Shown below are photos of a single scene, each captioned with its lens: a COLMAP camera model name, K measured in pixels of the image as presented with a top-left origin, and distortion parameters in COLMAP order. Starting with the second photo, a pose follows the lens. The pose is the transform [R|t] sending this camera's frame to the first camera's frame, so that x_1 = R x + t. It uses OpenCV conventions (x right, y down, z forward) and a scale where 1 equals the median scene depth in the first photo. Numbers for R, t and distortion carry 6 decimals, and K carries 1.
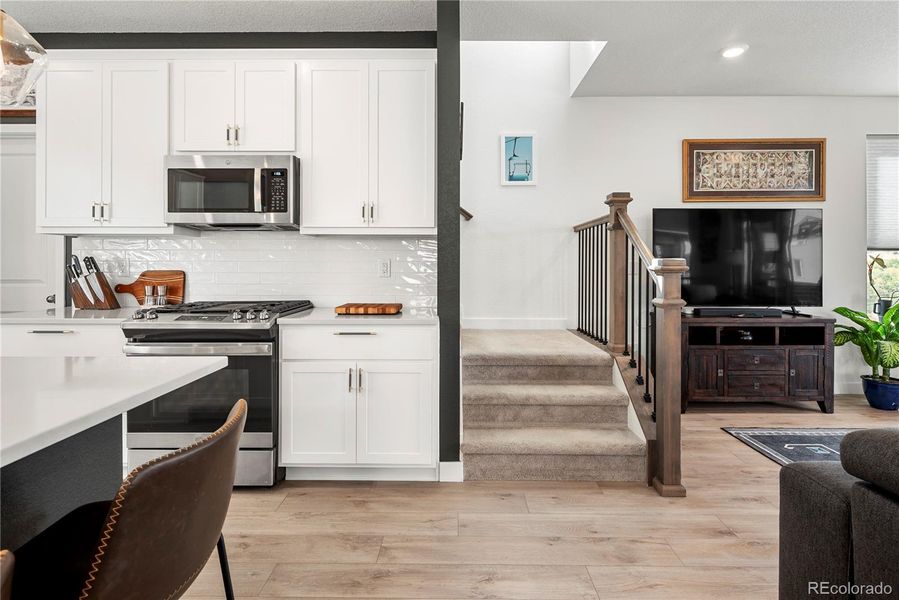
lens RADIAL K [[435.6, 0, 452.8], [0, 435.6, 264.2], [0, 0, 1]] dist [0.001865, -0.004955]
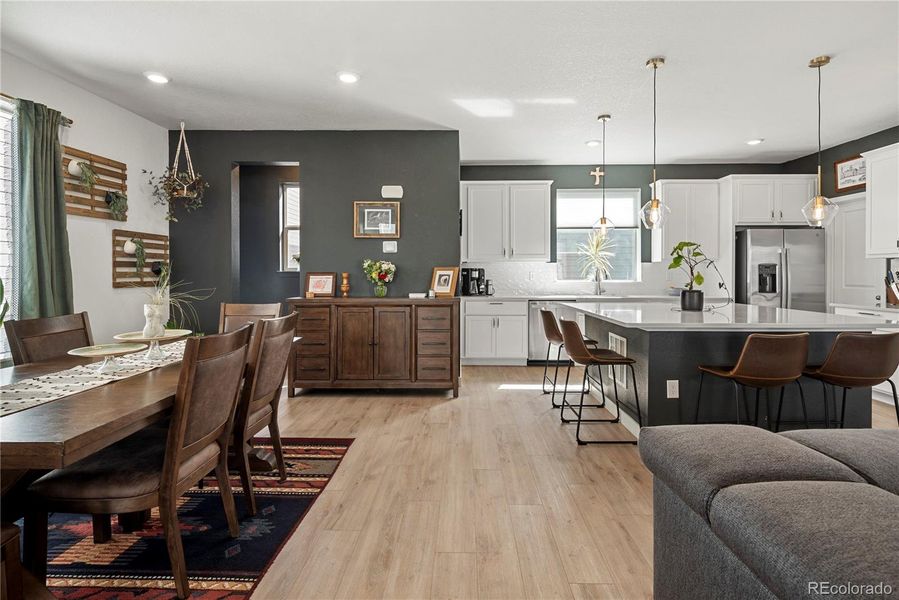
lens RADIAL K [[435.6, 0, 453.9], [0, 435.6, 274.2], [0, 0, 1]] dist [0.001865, -0.004955]
pose [[-0.007930, 0.005290, -0.999955, 0.623479], [0.002035, 0.999984, 0.005274, -0.015931], [0.999966, -0.001994, -0.007941, -0.492708]]
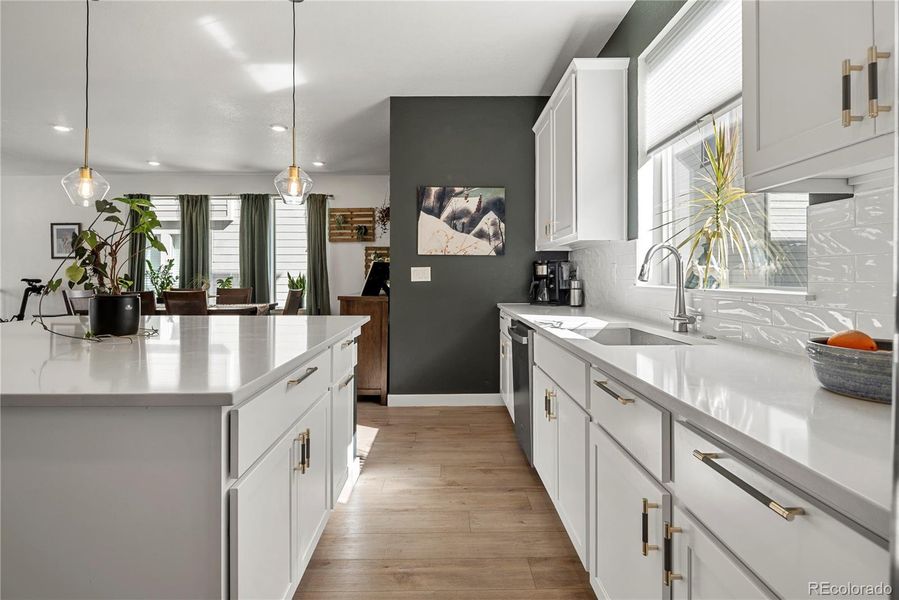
lens RADIAL K [[435.6, 0, 453.1], [0, 435.6, 273.1], [0, 0, 1]] dist [0.001865, -0.004955]
pose [[-0.999418, 0.002435, -0.034037, -0.923146], [0.002691, 0.999968, -0.007480, 0.008318], [0.034017, -0.007567, -0.999393, 0.684753]]
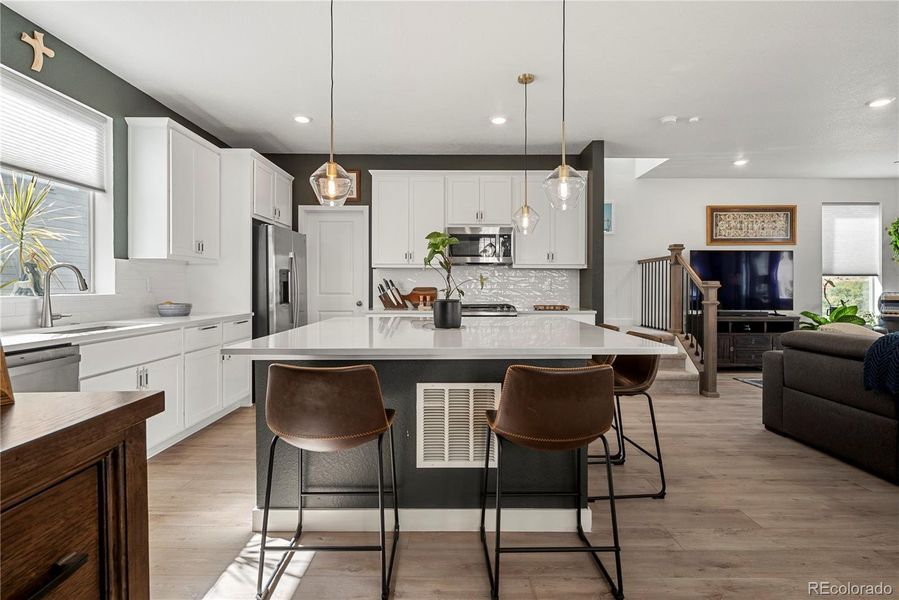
lens RADIAL K [[435.6, 0, 453.5], [0, 435.6, 286.3], [0, 0, 1]] dist [0.001865, -0.004955]
pose [[0.999950, 0.000901, 0.009968, -0.500025], [-0.000914, 0.999999, 0.001316, 0.006826], [-0.009967, -0.001325, 0.999949, -0.703315]]
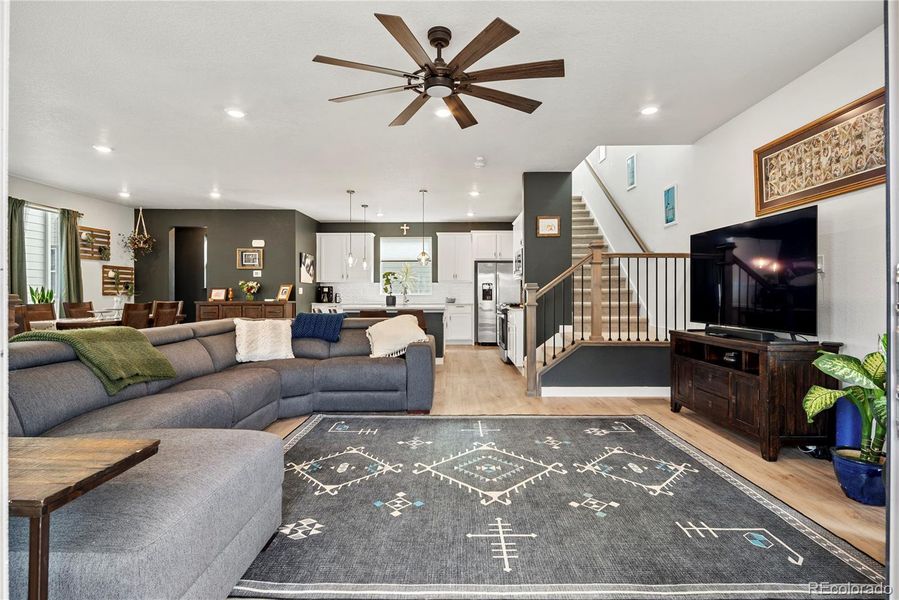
lens RADIAL K [[435.6, 0, 451.8], [0, 435.6, 291.2], [0, 0, 1]] dist [0.001865, -0.004955]
pose [[0.006487, -0.006195, -0.999960, 1.783496], [0.002776, 0.999977, -0.006177, 0.024549], [0.999975, -0.002736, 0.006504, 0.421236]]
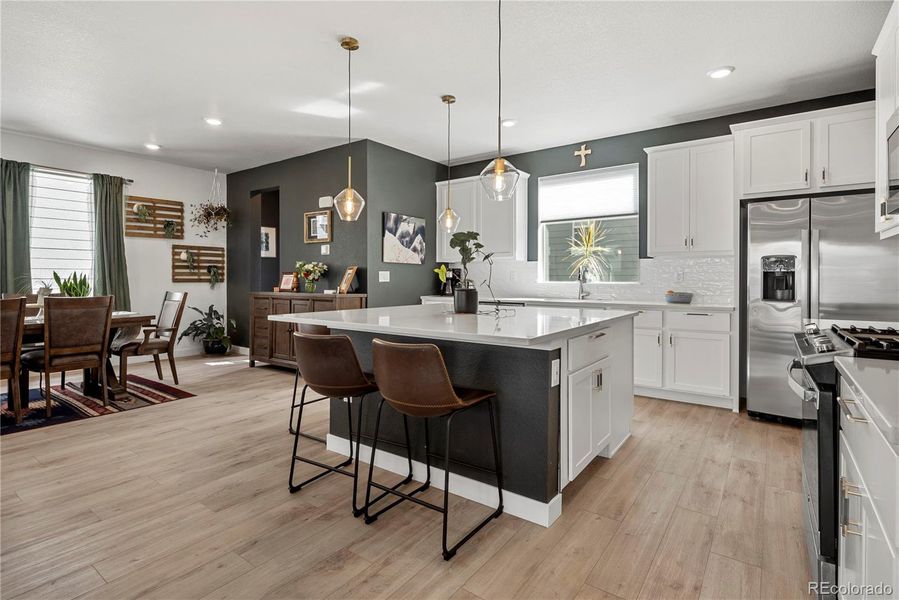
lens RADIAL K [[435.6, 0, 452.9], [0, 435.6, 281.2], [0, 0, 1]] dist [0.001865, -0.004955]
pose [[-0.572809, 0.005465, -0.819671, 0.277471], [0.000074, 0.999978, 0.006616, 0.009781], [0.819689, 0.003729, -0.572797, 0.627032]]
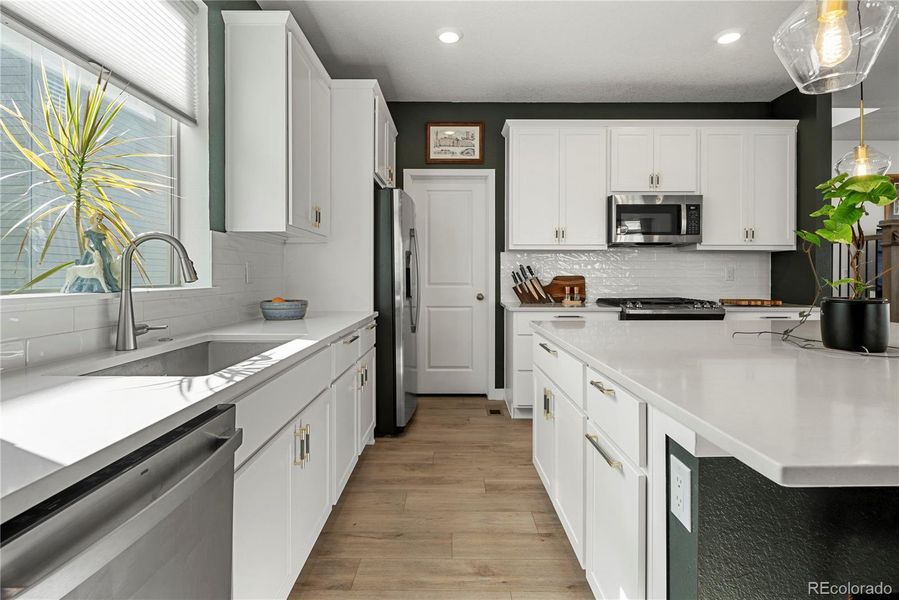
lens RADIAL K [[435.6, 0, 450.8], [0, 435.6, 275.8], [0, 0, 1]] dist [0.001865, -0.004955]
pose [[0.999989, 0.000630, 0.004626, -0.923404], [-0.000650, 0.999990, 0.004361, 0.007548], [-0.004623, -0.004364, 0.999980, -0.327611]]
